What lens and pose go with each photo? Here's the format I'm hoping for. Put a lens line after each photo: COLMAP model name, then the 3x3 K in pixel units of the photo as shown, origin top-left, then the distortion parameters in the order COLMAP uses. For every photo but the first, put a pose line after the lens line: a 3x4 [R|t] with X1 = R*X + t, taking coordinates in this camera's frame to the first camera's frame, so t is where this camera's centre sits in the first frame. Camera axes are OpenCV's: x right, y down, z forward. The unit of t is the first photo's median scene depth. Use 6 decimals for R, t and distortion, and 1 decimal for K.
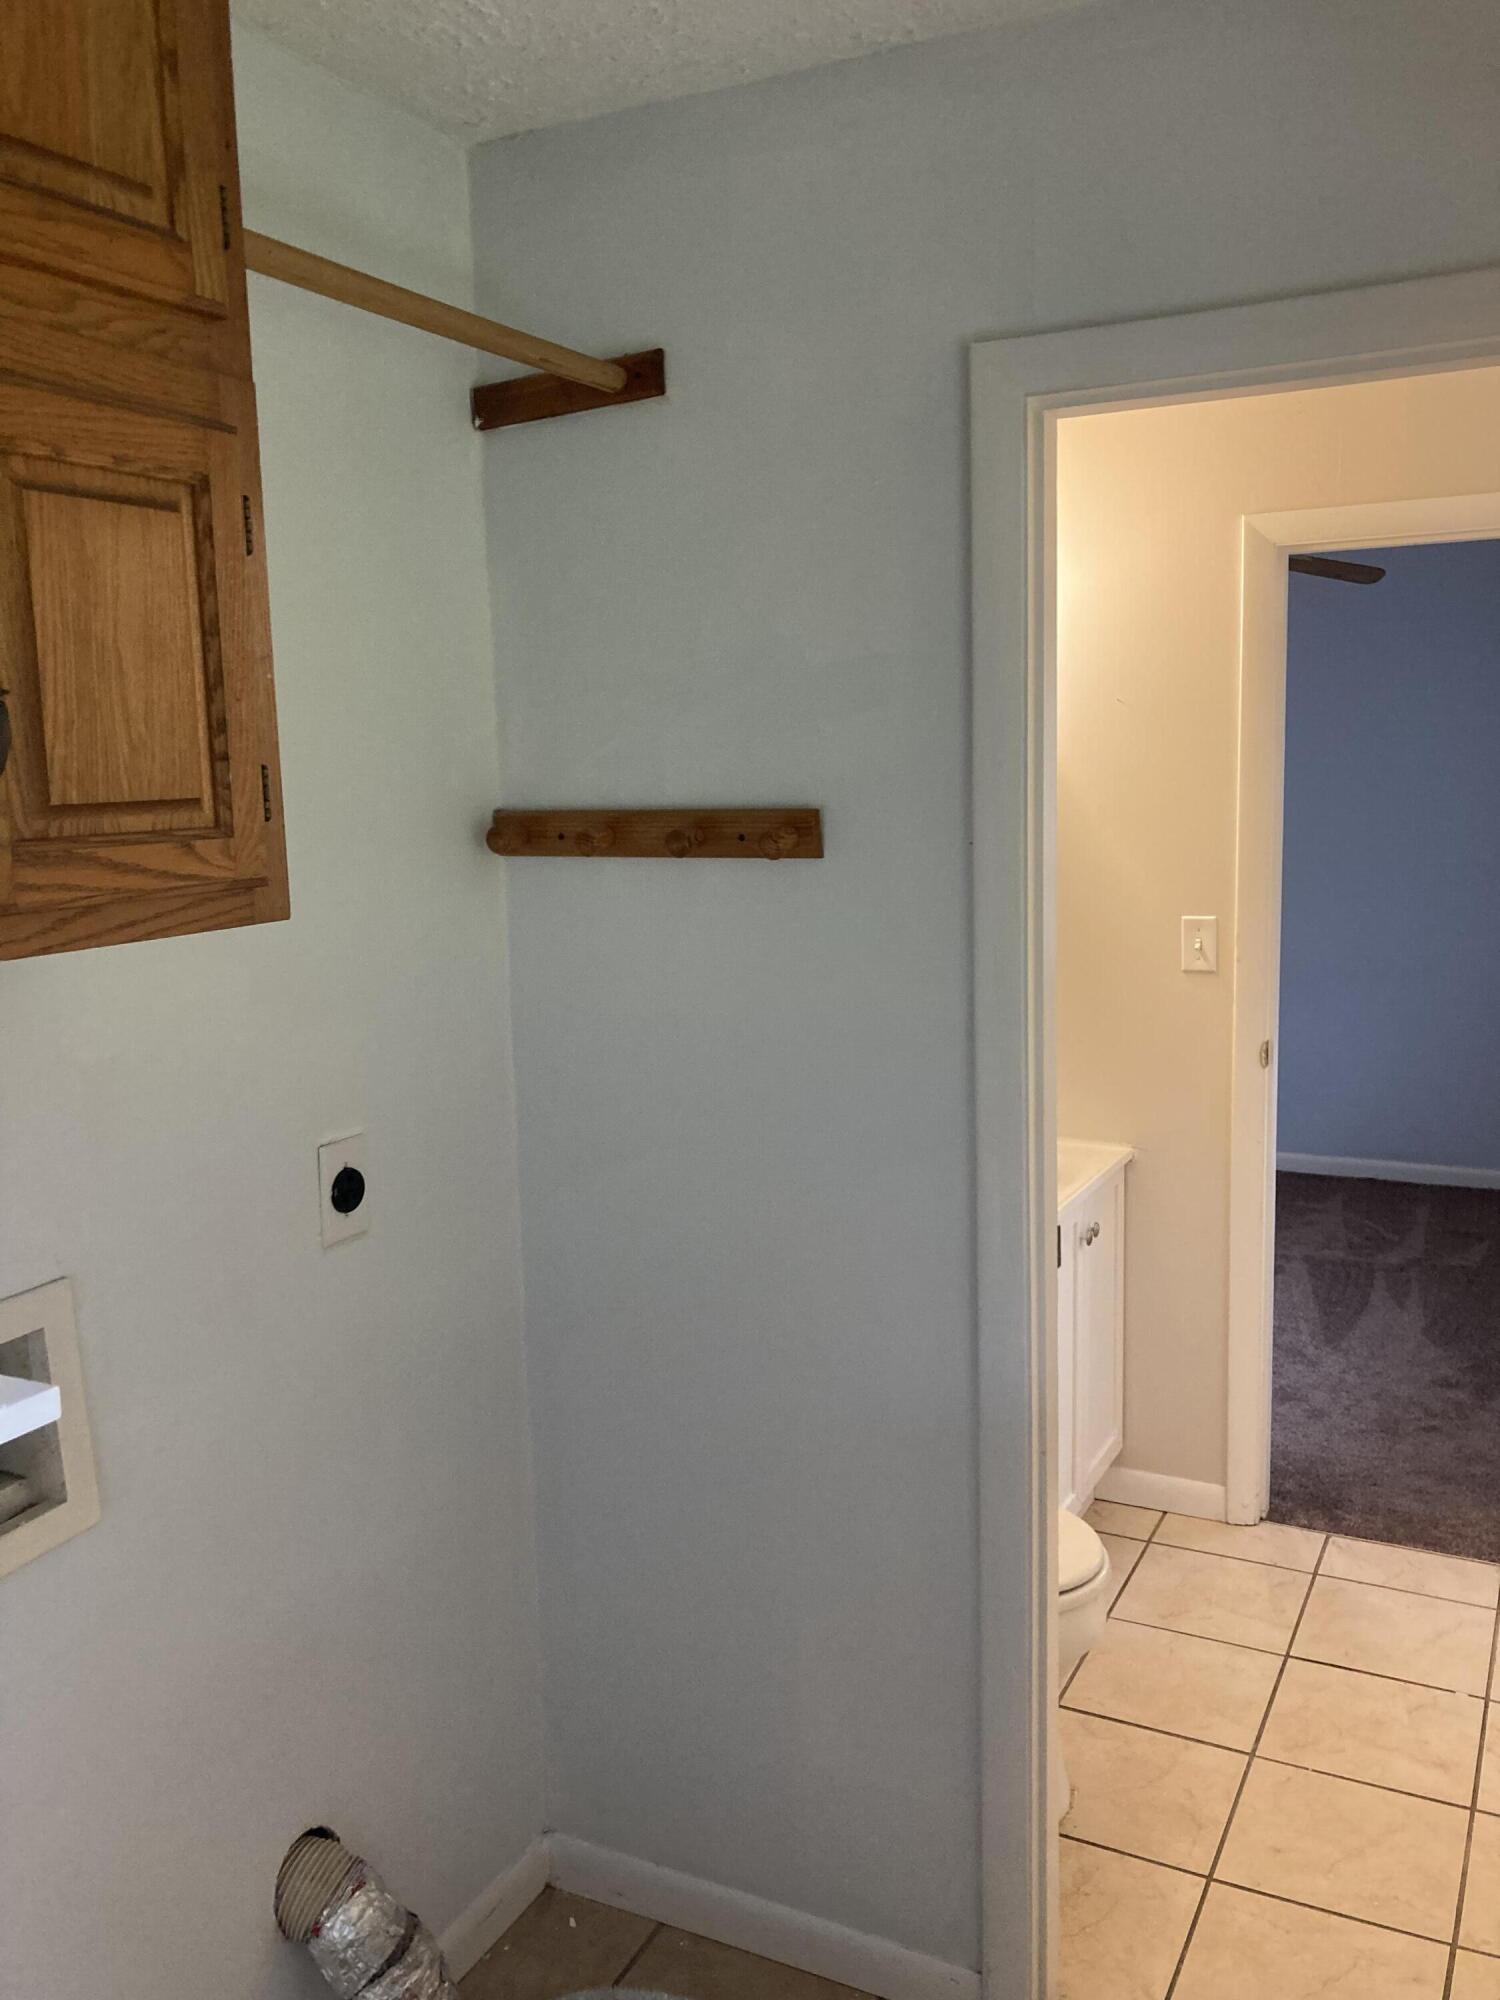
lens RADIAL K [[1612.1, 0, 750.0], [0, 1612.1, 1000.0], [0, 0, 1]] dist [-0.026330, -0.054633]
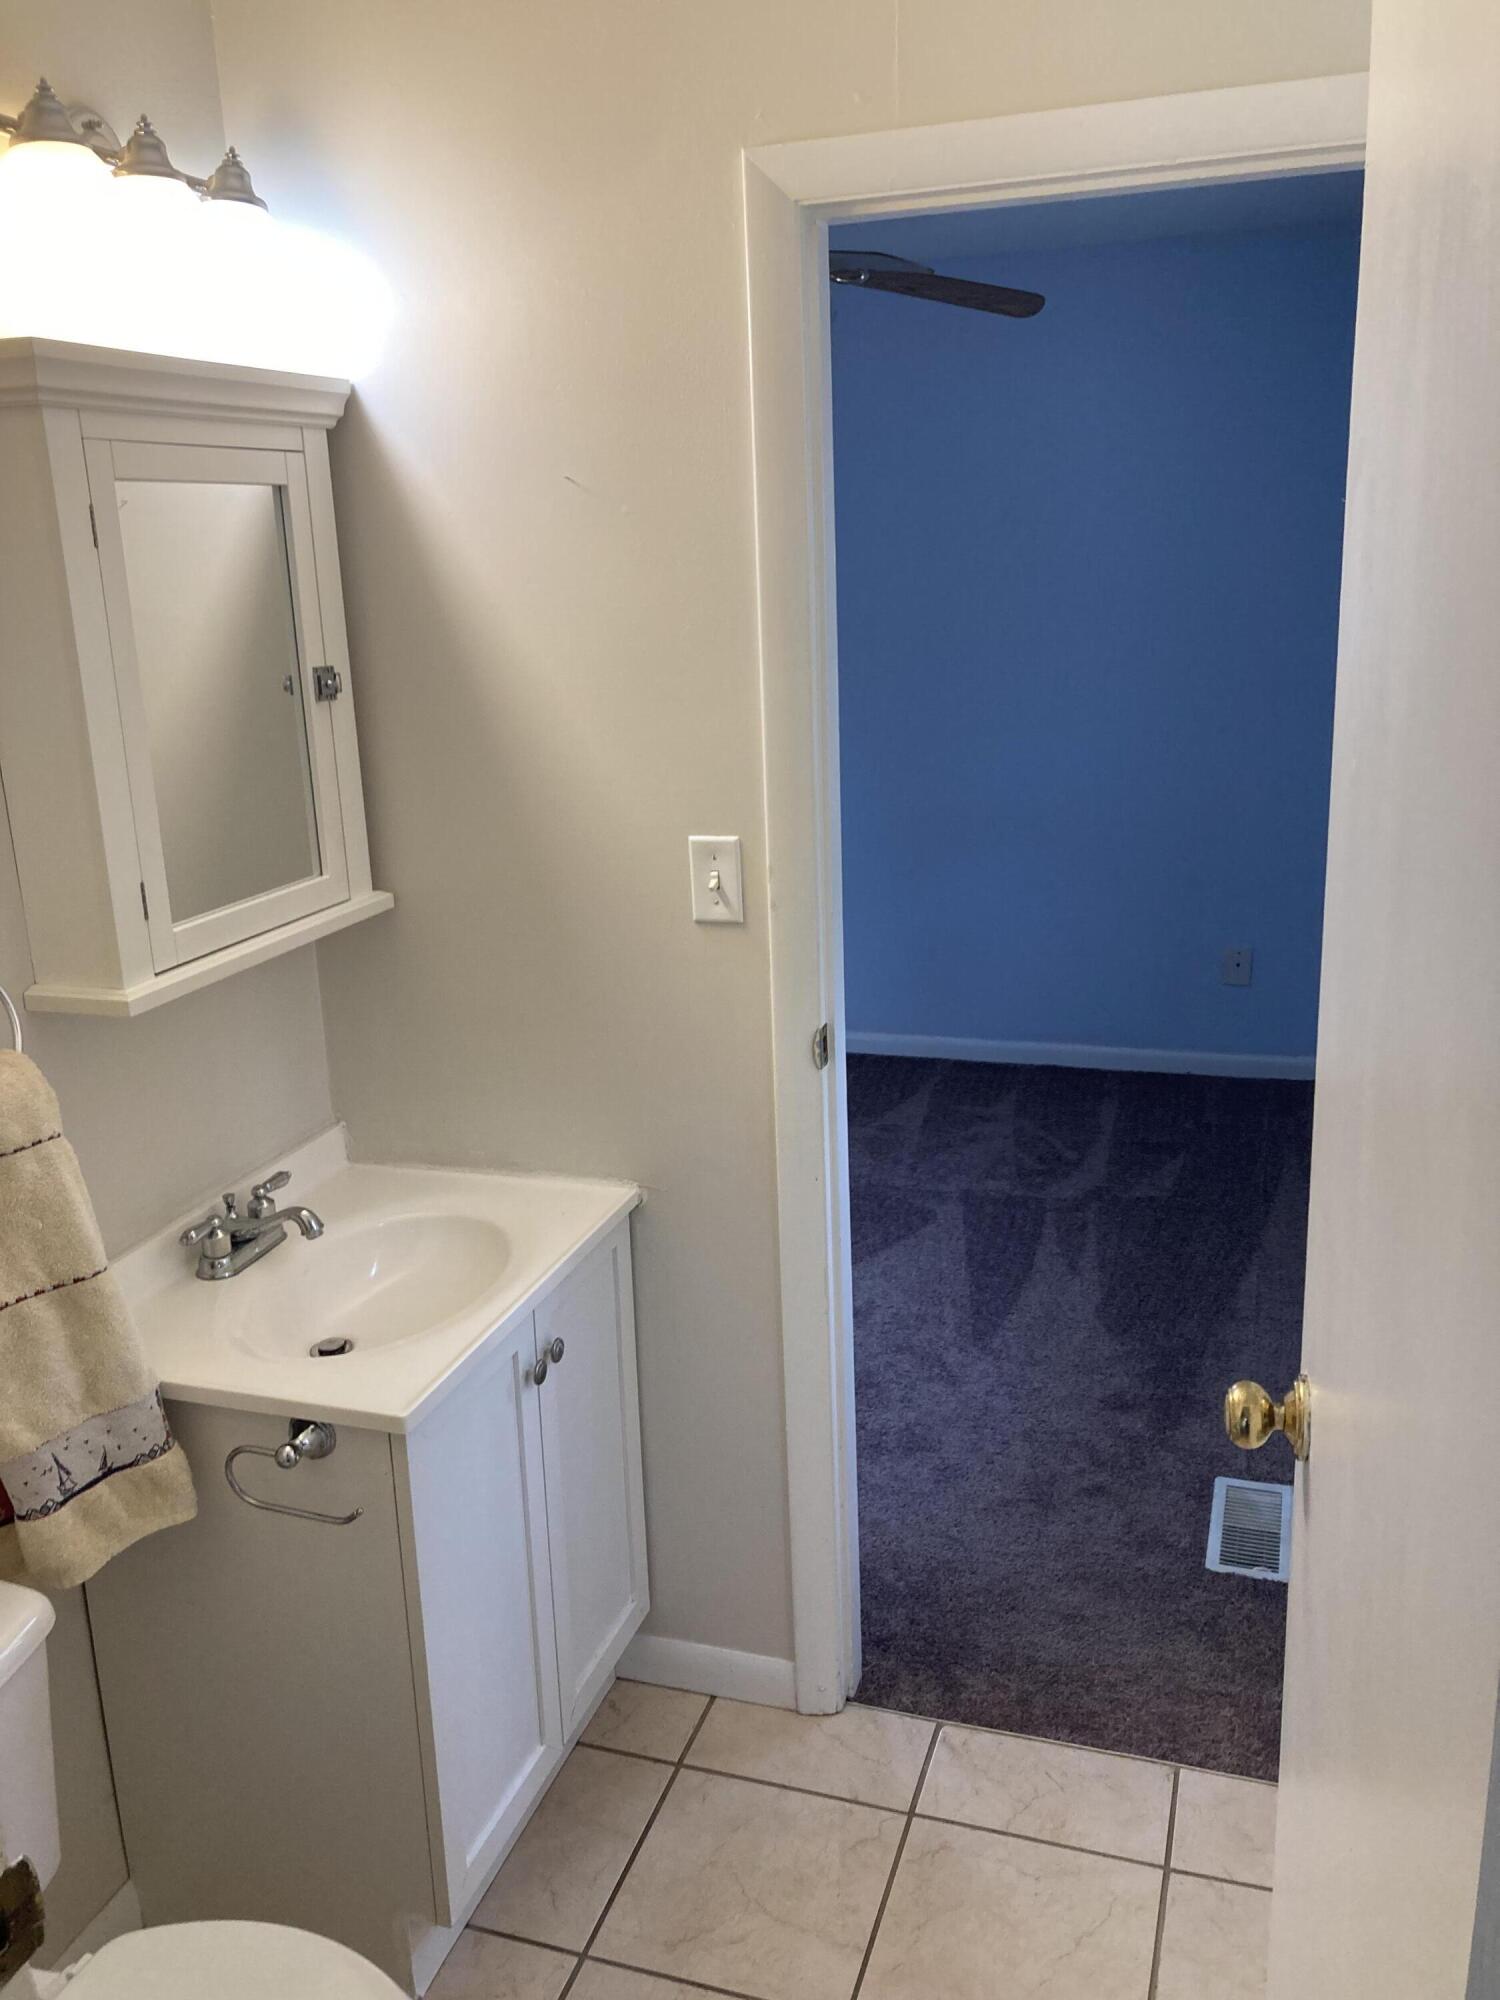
lens RADIAL K [[1612.1, 0, 750.0], [0, 1612.1, 1000.0], [0, 0, 1]] dist [-0.026330, -0.054633]
pose [[0.987098, -0.056368, 0.149865, 0.174694], [0.036735, 0.990743, 0.130685, -0.063159], [-0.155844, -0.123493, 0.980032, 0.332189]]
